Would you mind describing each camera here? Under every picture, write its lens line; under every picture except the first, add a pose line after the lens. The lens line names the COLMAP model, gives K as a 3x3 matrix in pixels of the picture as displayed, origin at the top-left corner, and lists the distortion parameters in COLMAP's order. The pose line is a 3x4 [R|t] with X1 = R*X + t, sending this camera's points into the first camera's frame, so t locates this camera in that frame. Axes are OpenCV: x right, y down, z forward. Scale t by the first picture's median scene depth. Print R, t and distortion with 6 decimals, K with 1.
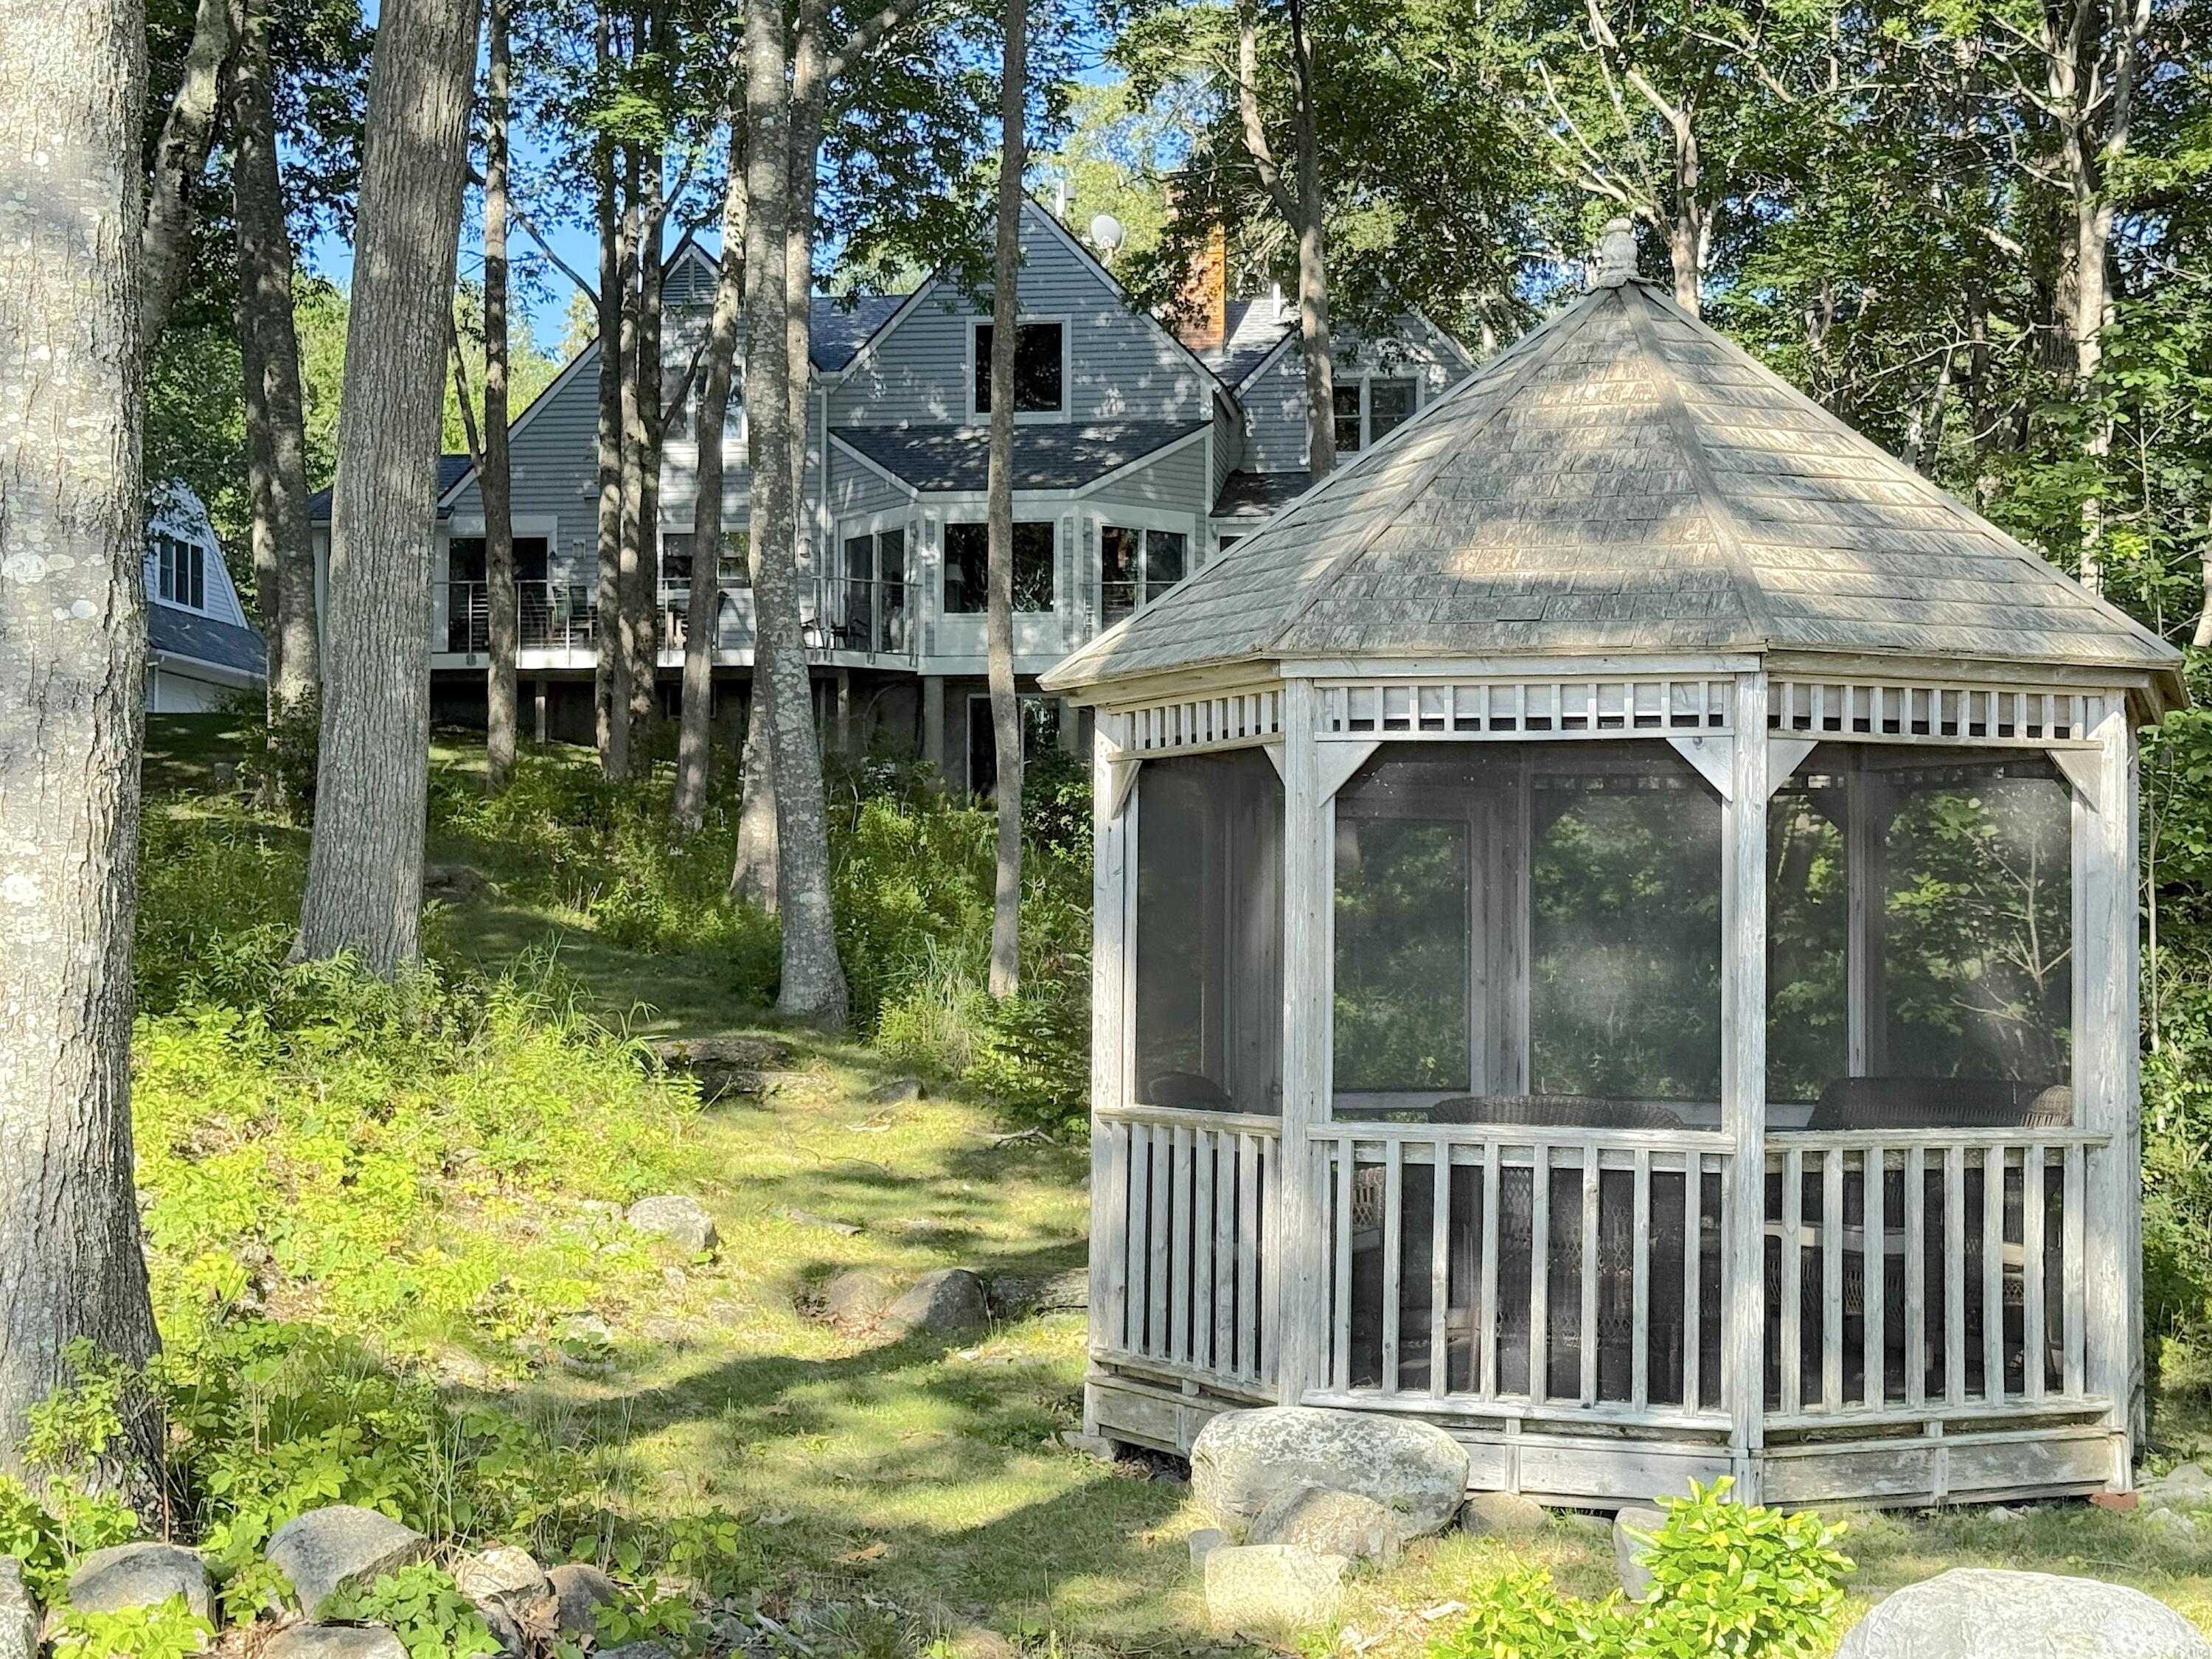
lens RADIAL K [[3480.9, 0, 1105.3], [0, 3480.9, 829.7], [0, 0, 1]] dist [0.000625, 0.000000]
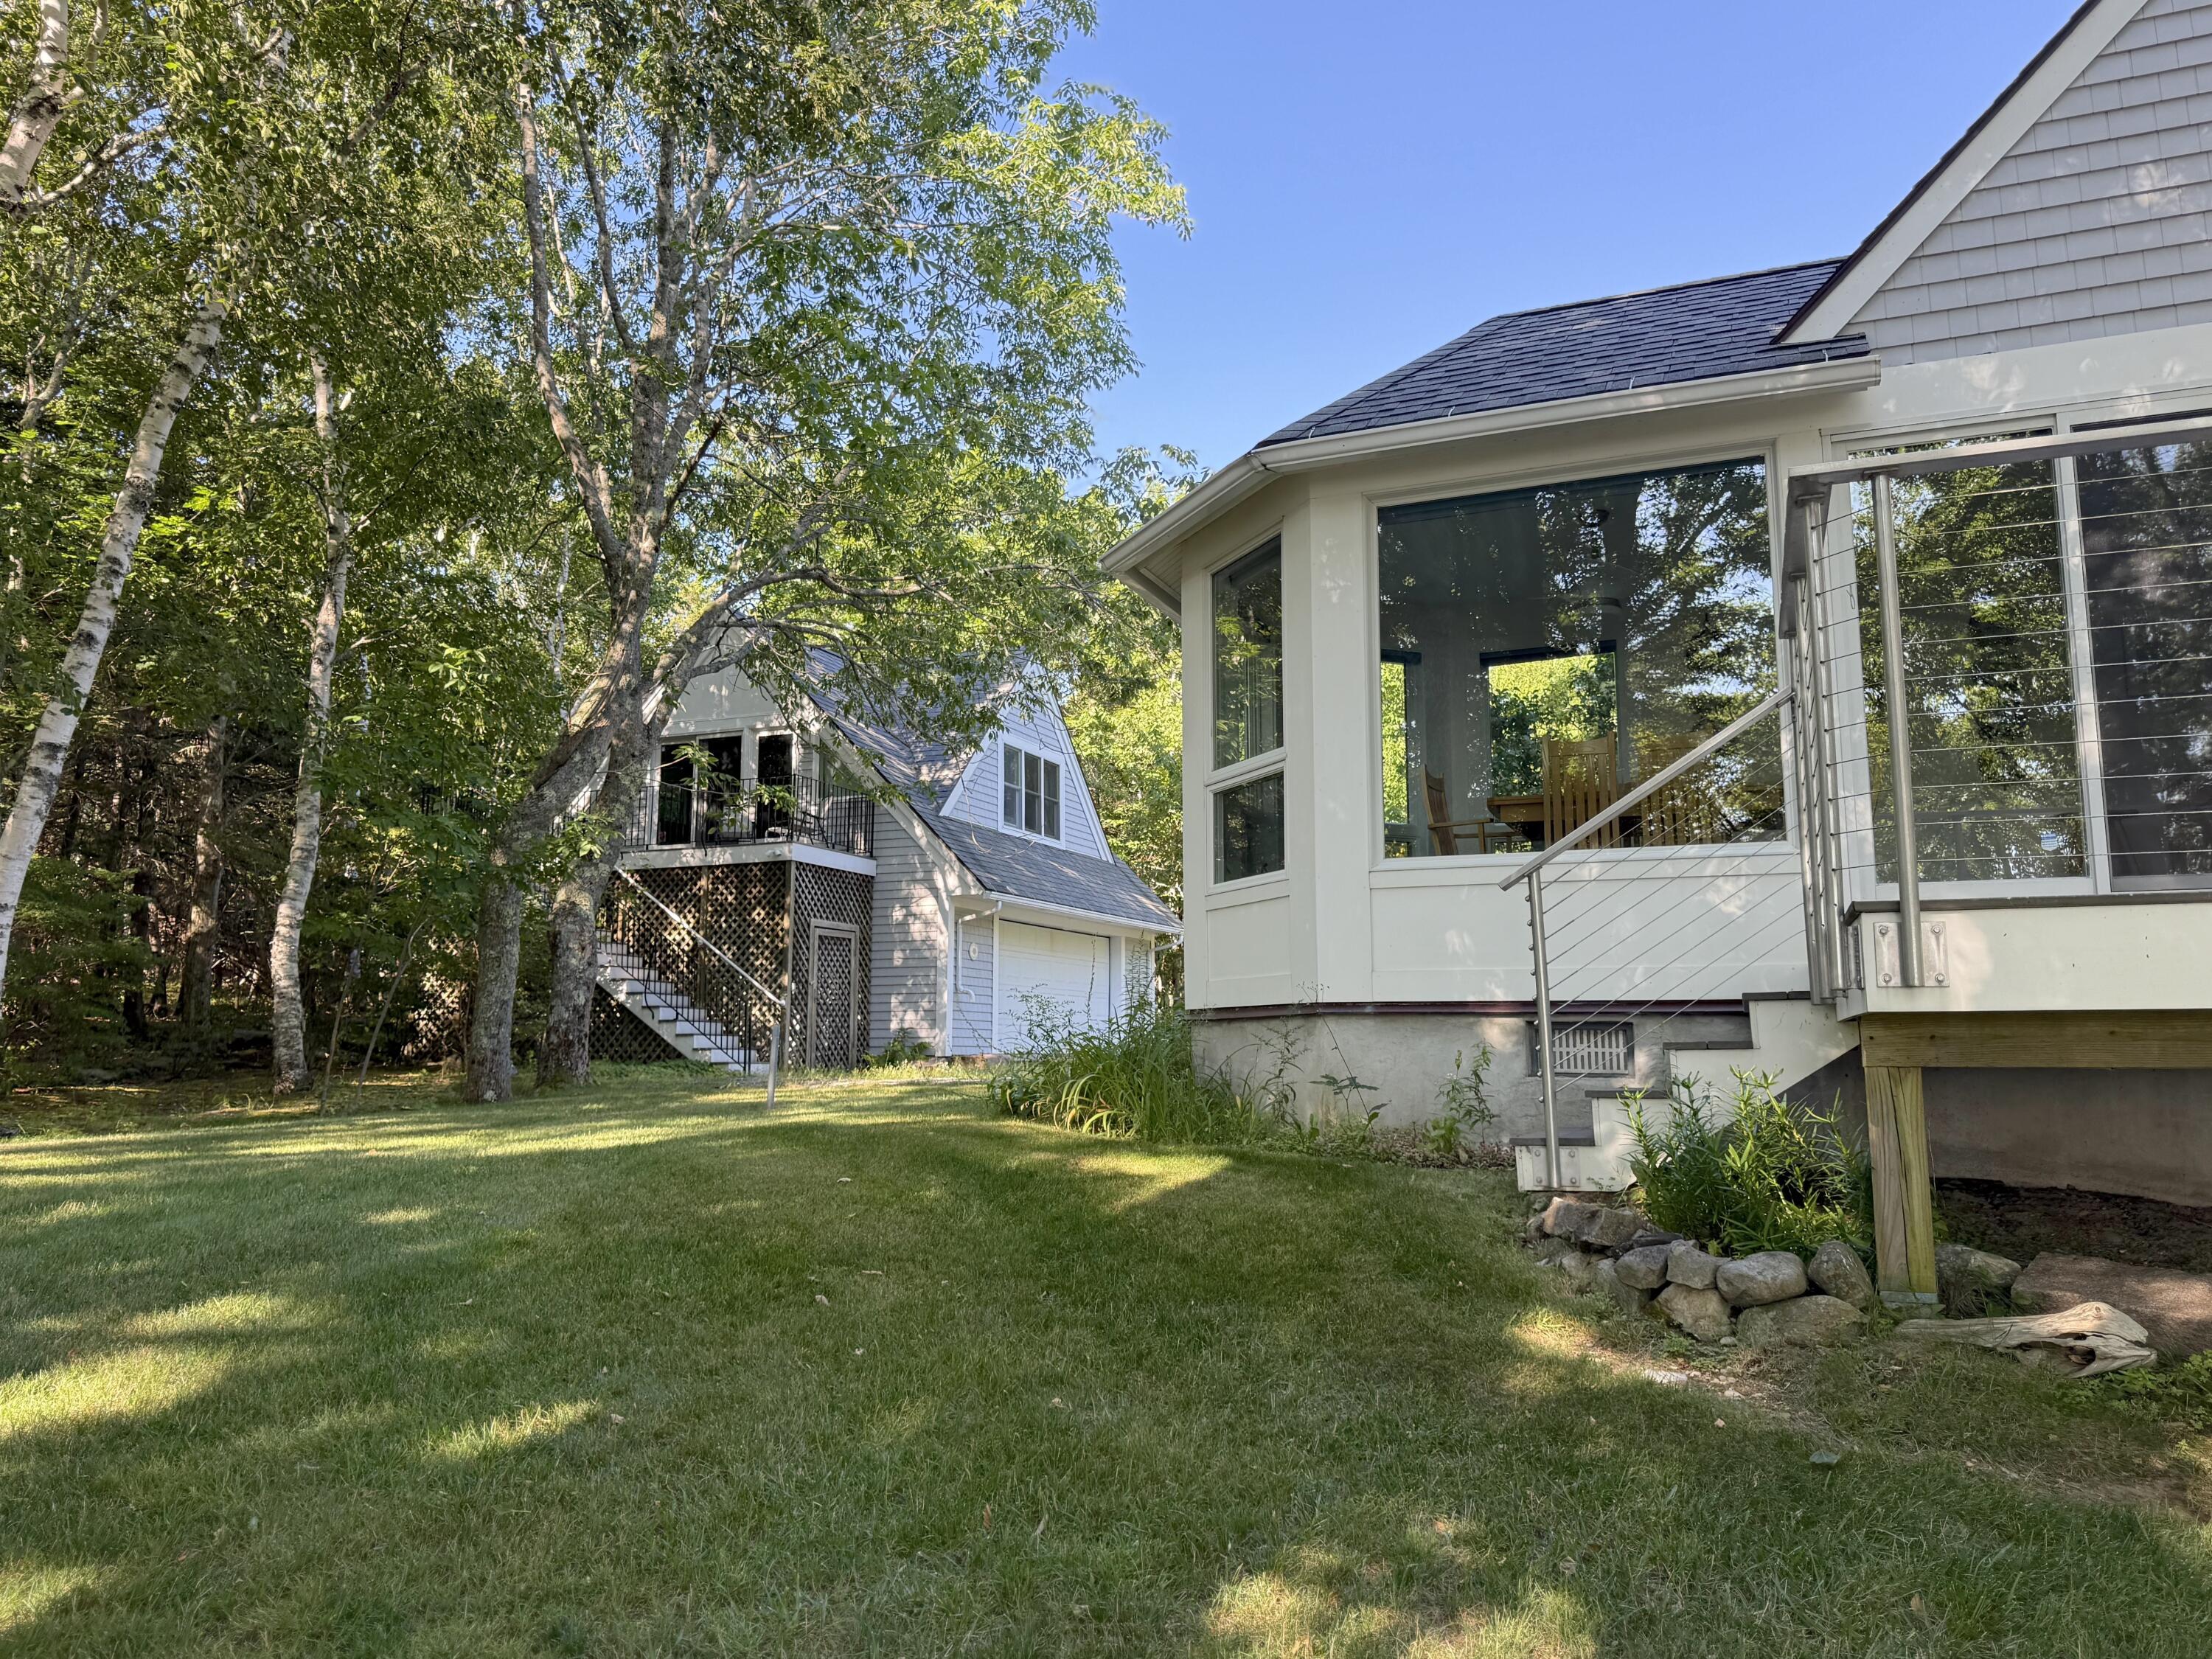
lens RADIAL K [[1612.8, 0, 1107.7], [0, 1612.8, 829.1], [0, 0, 1]] dist [-0.002610, -0.002334]
pose [[0.968845, -0.043089, -0.243890, -0.156698], [0.017635, 0.994252, -0.105605, -0.025851], [0.247039, 0.098014, 0.964036, 0.641075]]
